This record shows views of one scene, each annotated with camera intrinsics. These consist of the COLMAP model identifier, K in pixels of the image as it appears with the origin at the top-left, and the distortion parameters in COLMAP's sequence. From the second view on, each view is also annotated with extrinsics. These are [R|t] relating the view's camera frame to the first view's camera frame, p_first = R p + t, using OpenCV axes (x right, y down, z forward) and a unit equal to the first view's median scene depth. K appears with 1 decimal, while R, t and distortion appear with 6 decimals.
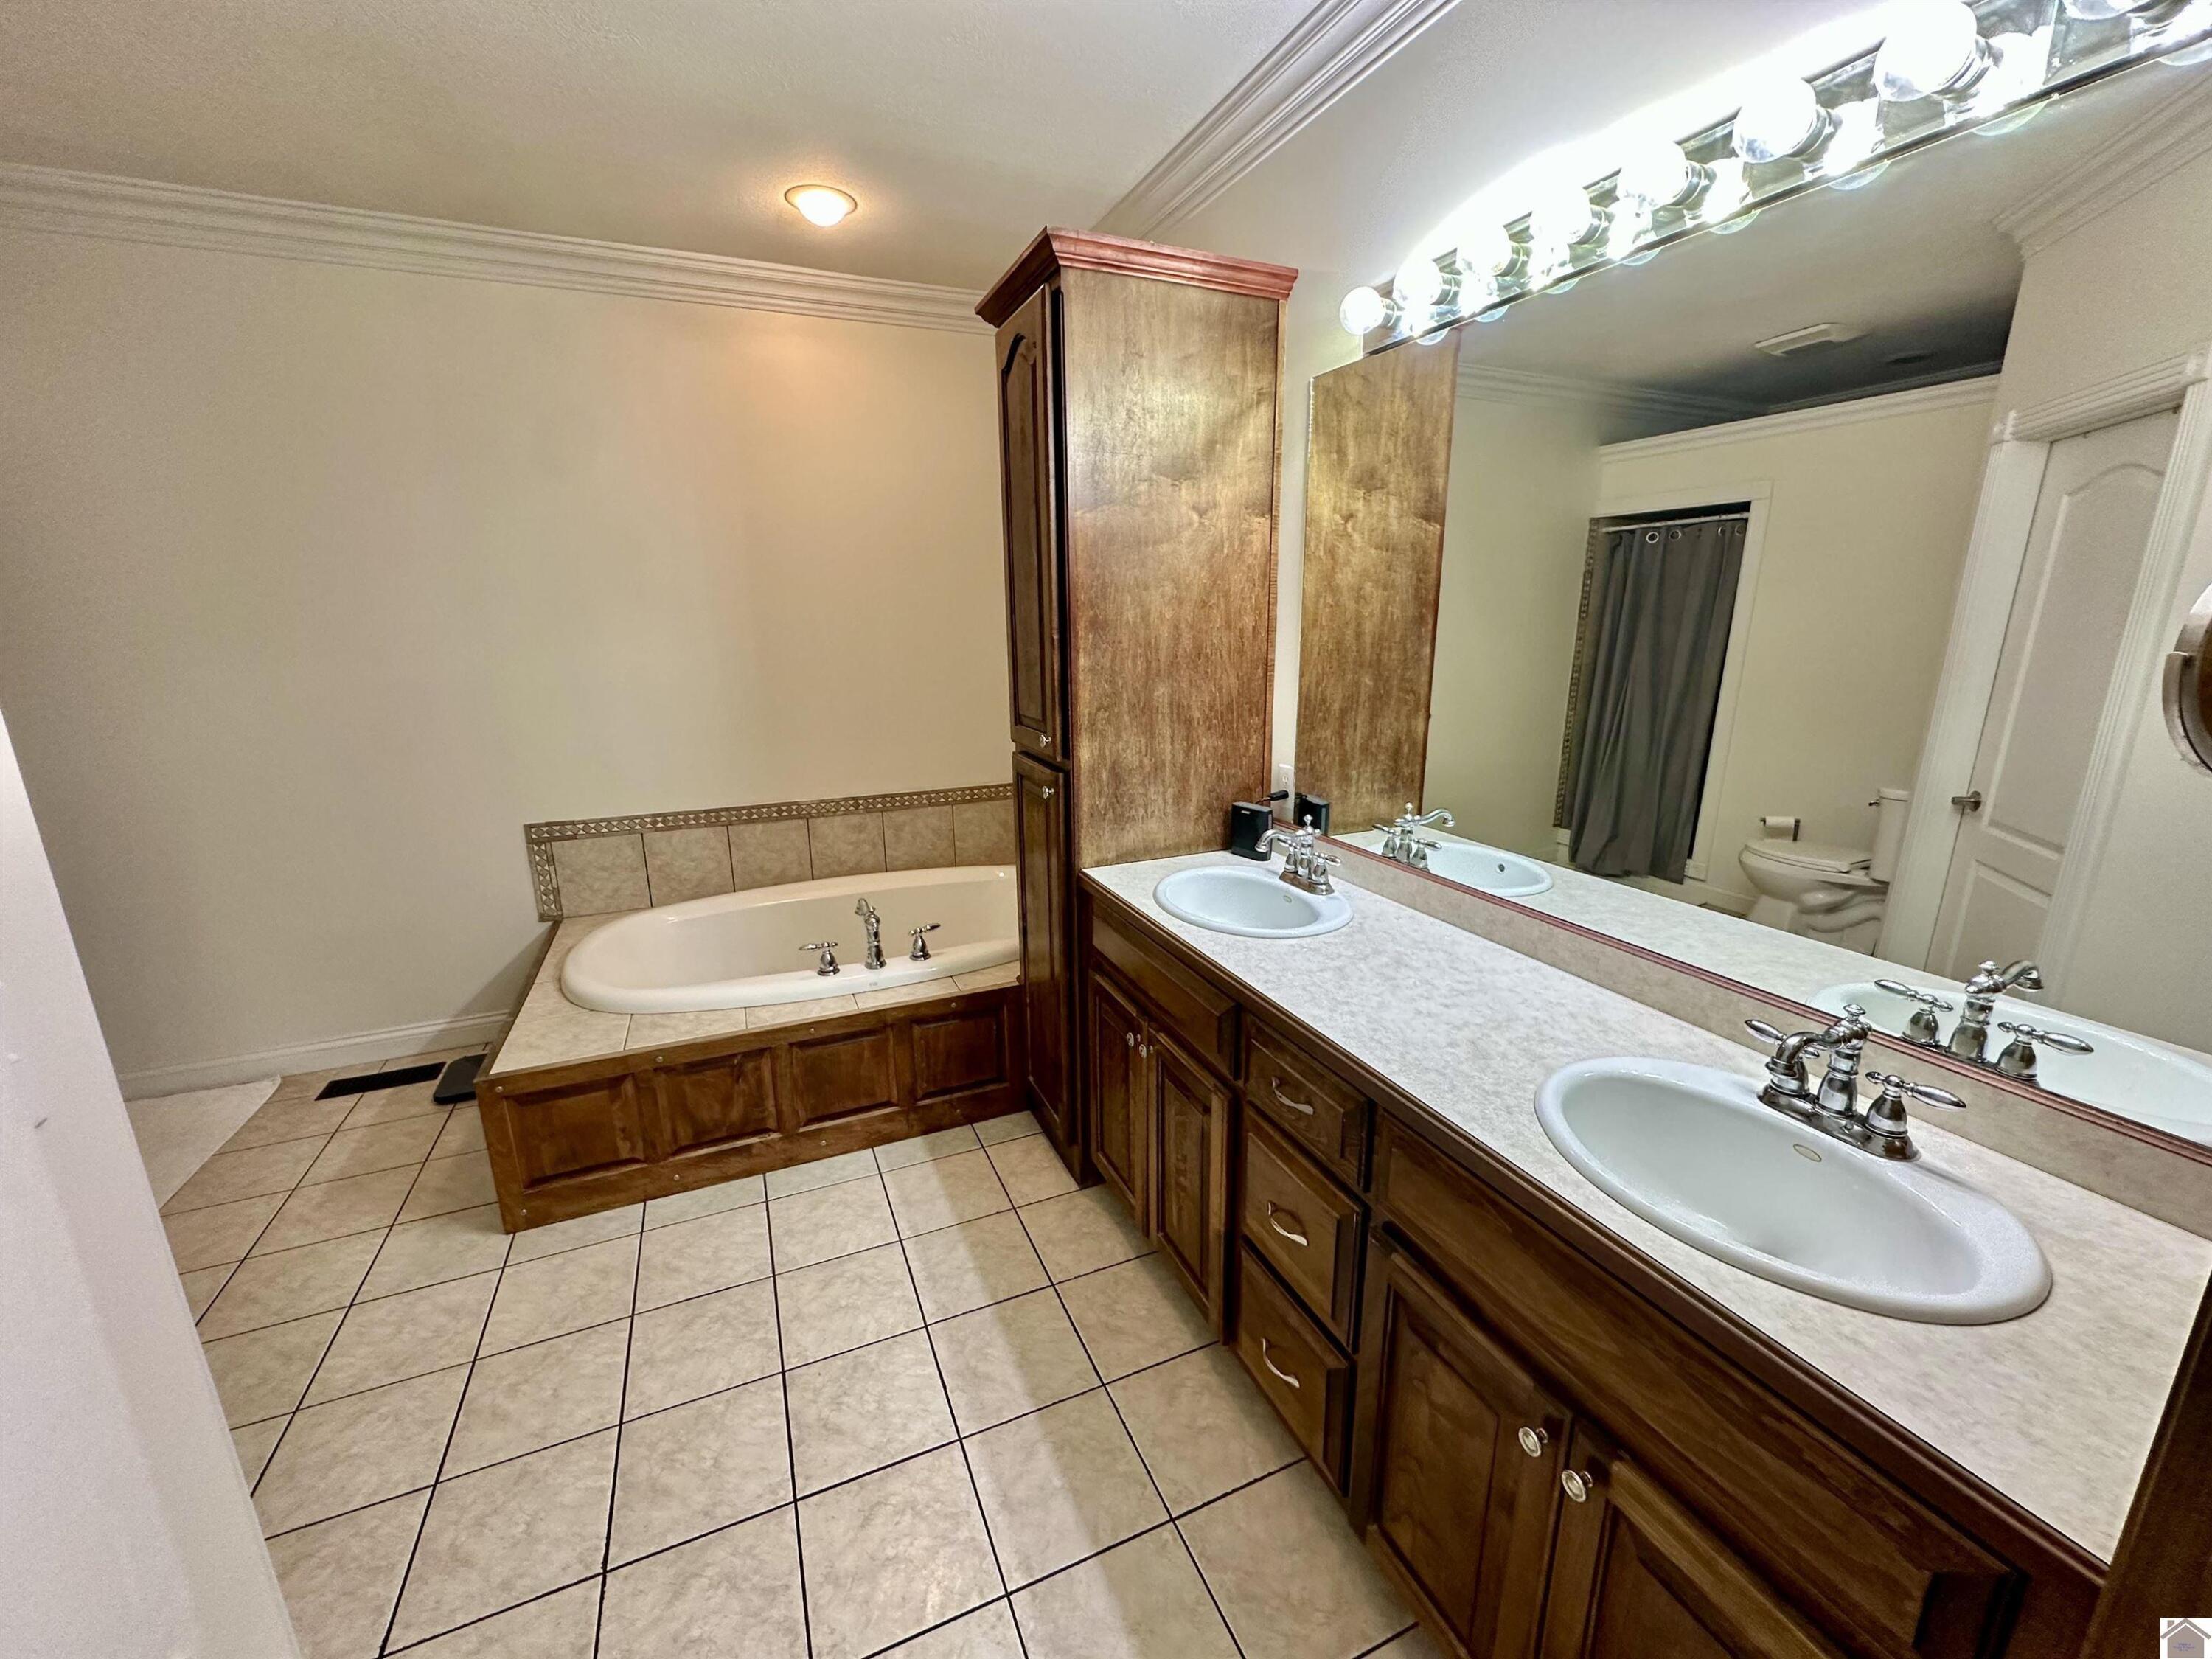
lens RADIAL K [[876.3, 0, 1102.4], [0, 876.3, 837.2], [0, 0, 1]] dist [-0.011912, 0.000046]
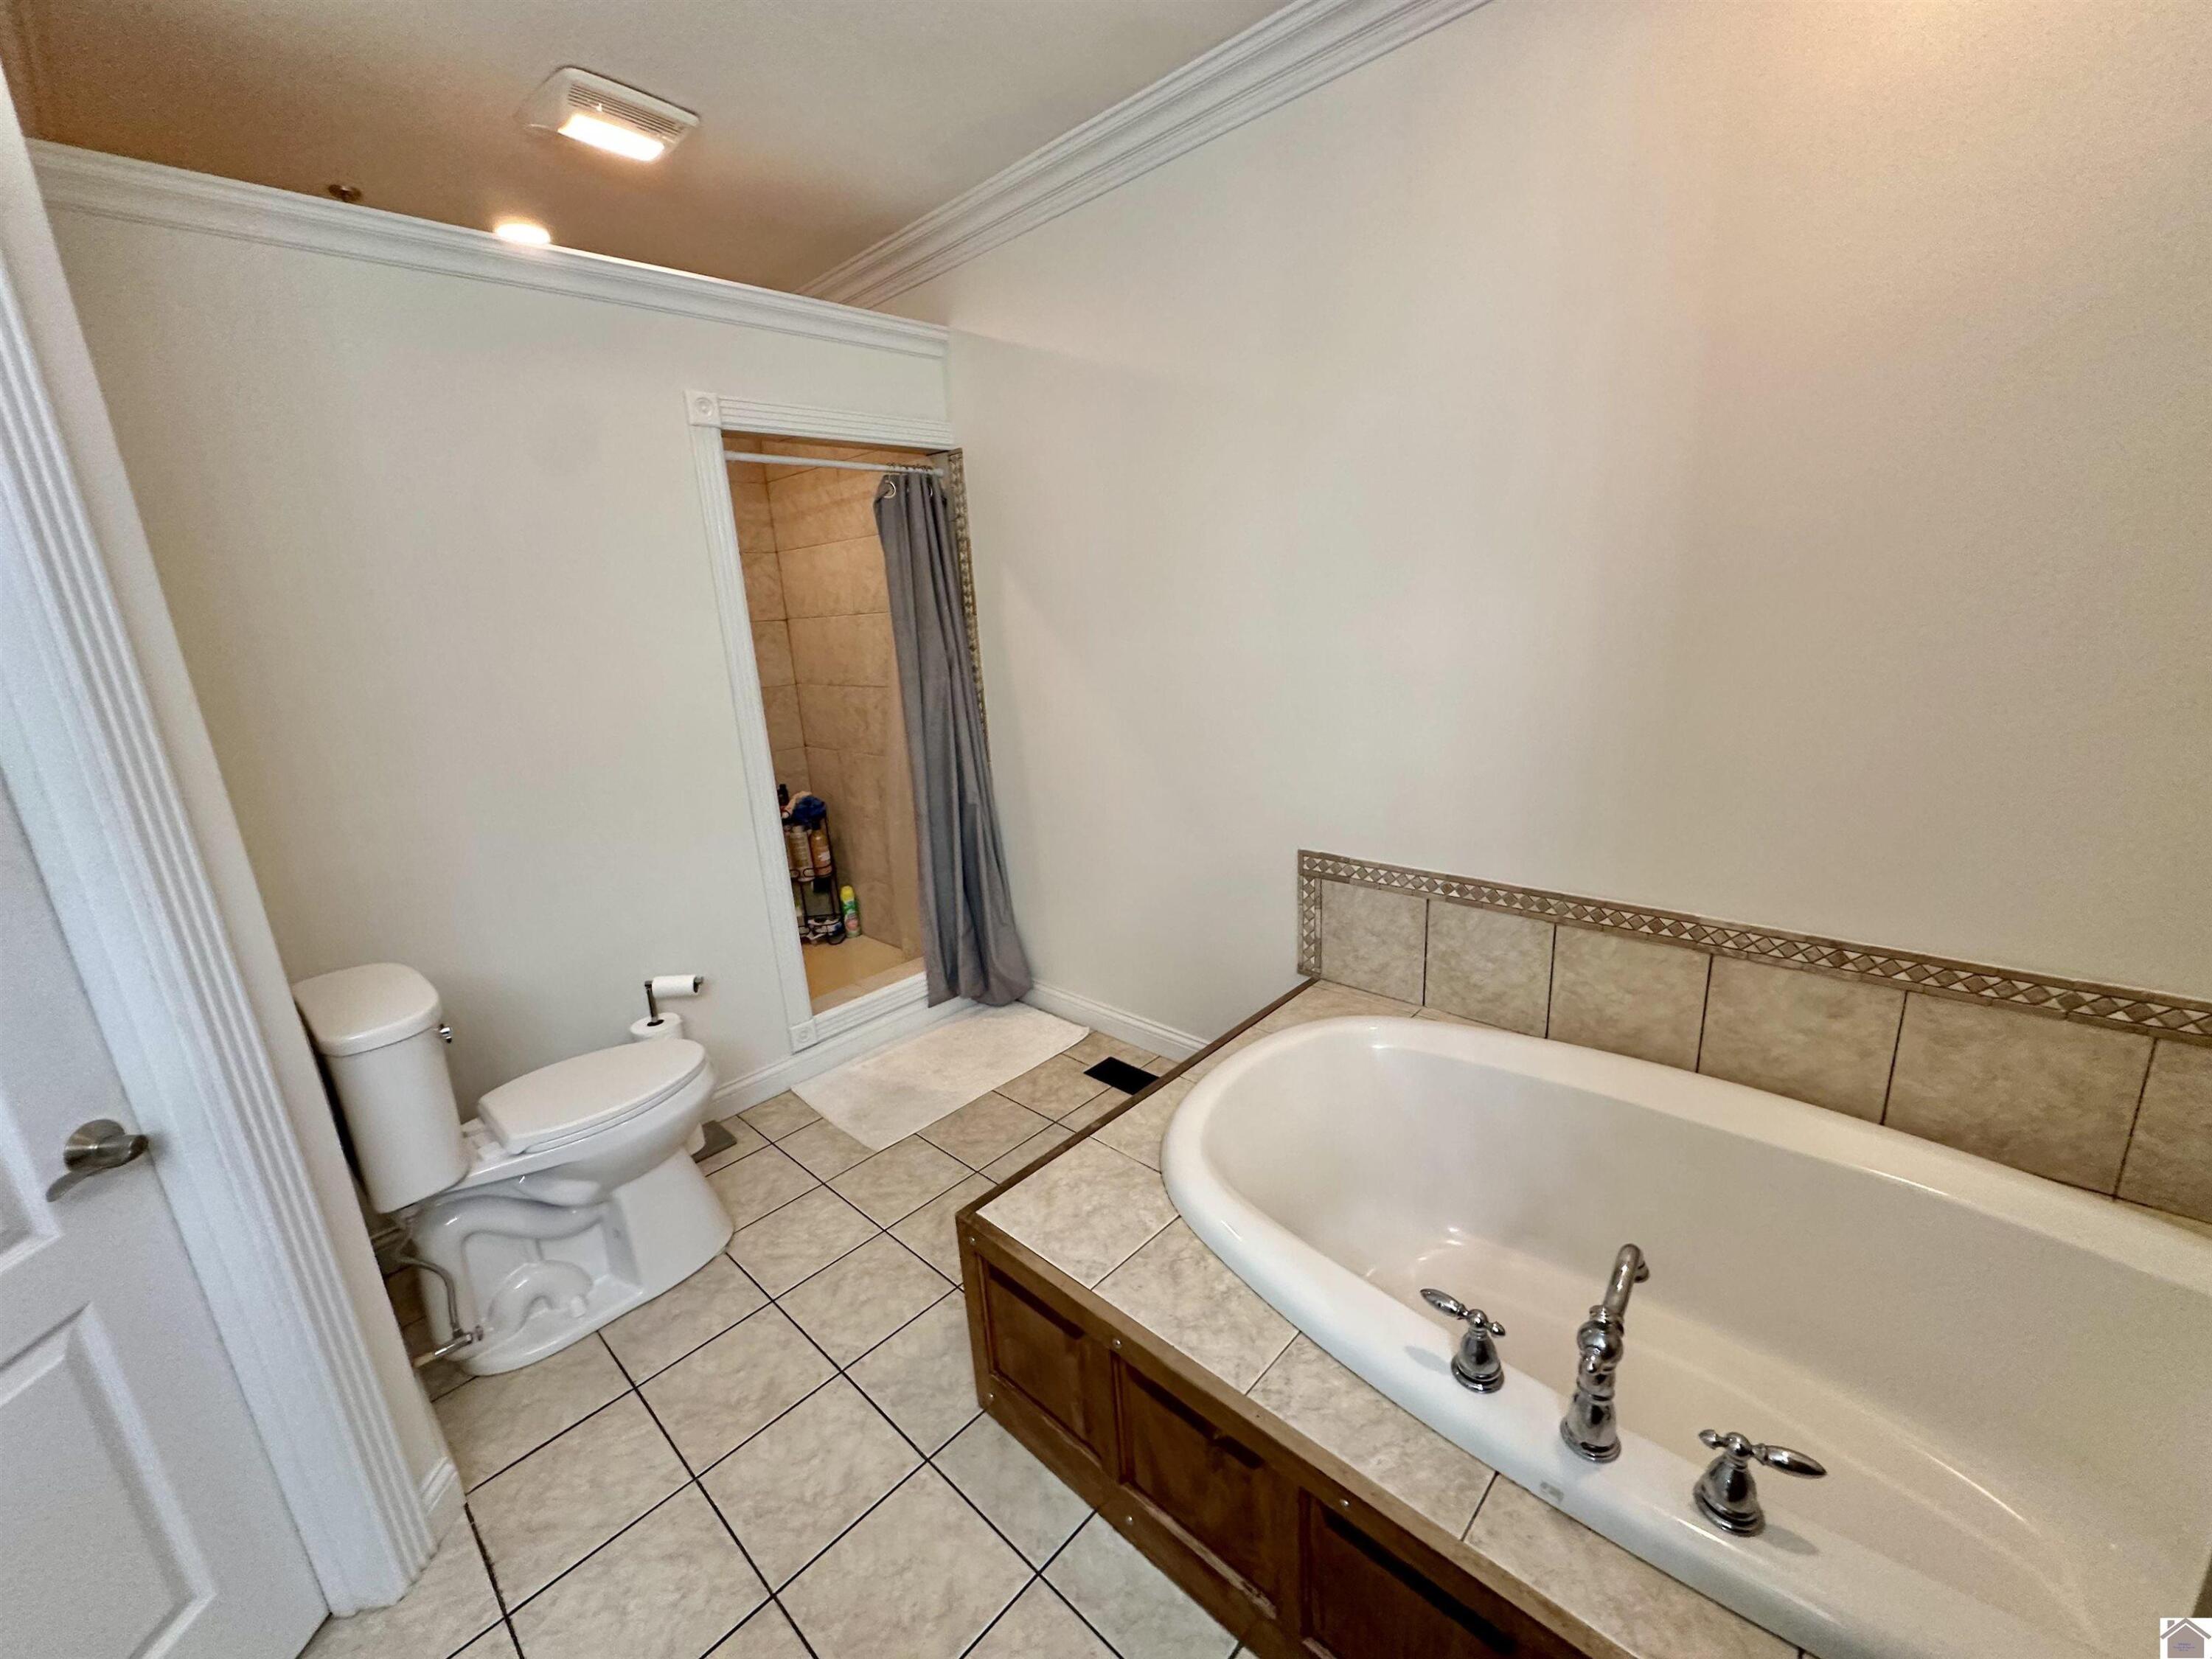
lens RADIAL K [[876.3, 0, 1096.2], [0, 876.3, 833.6], [0, 0, 1]] dist [-0.011912, 0.000046]
pose [[0.385942, 0.216341, -0.896798, -0.042846], [-0.166135, 0.972519, 0.163111, -0.117113], [0.907440, 0.086038, 0.411277, 0.492721]]
